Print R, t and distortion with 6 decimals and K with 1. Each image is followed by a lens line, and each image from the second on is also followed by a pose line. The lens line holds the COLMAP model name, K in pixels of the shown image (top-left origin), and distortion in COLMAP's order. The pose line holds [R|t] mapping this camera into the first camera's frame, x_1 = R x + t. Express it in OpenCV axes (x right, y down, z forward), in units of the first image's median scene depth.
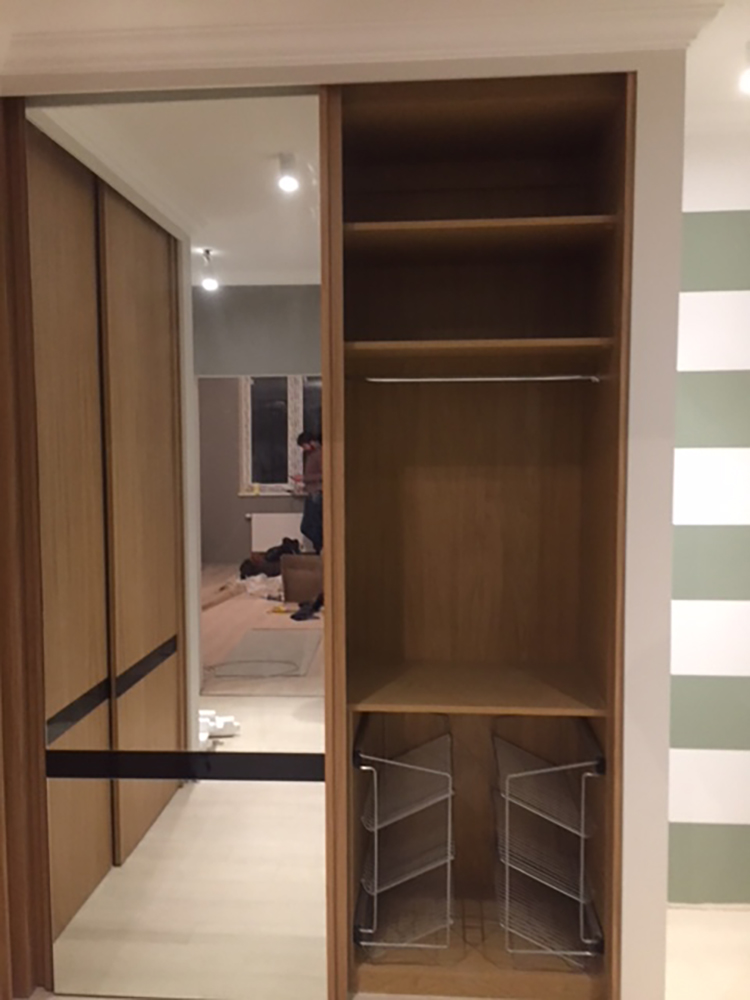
lens RADIAL K [[847.0, 0, 397.4], [0, 847.0, 491.5], [0, 0, 1]] dist [0.055586, 0.004472]
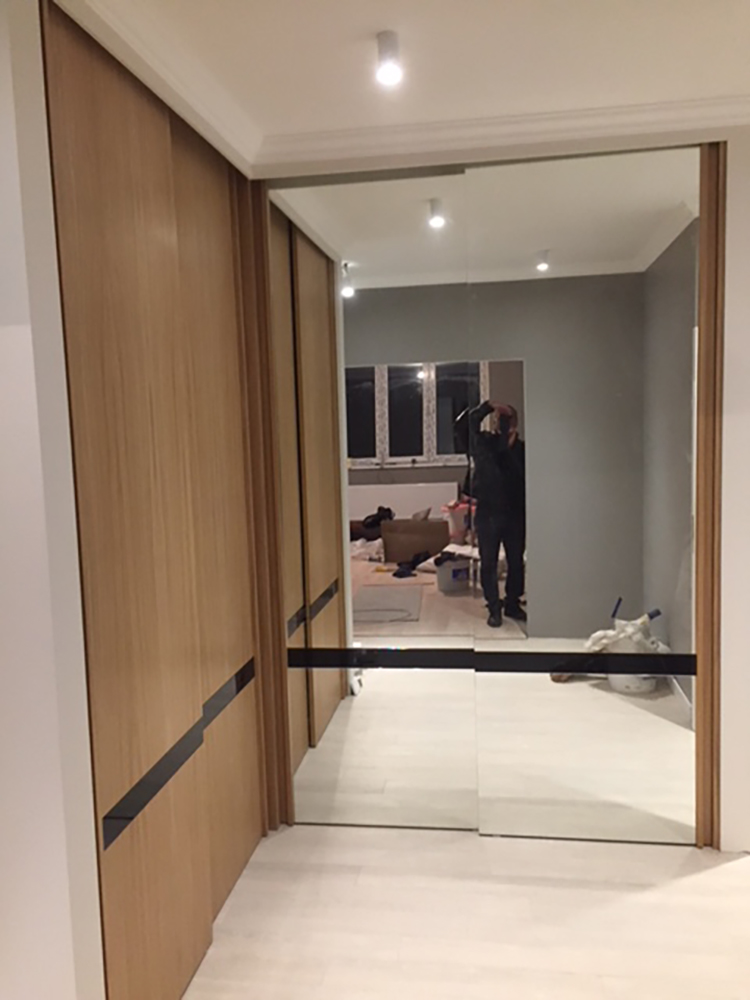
lens RADIAL K [[847.0, 0, 378.1], [0, 847.0, 510.2], [0, 0, 1]] dist [0.055586, 0.004472]
pose [[0.996186, -0.019866, -0.084969, -0.046867], [0.024336, 0.998356, 0.051896, 0.002161], [0.083798, -0.053766, 0.995031, -0.121644]]
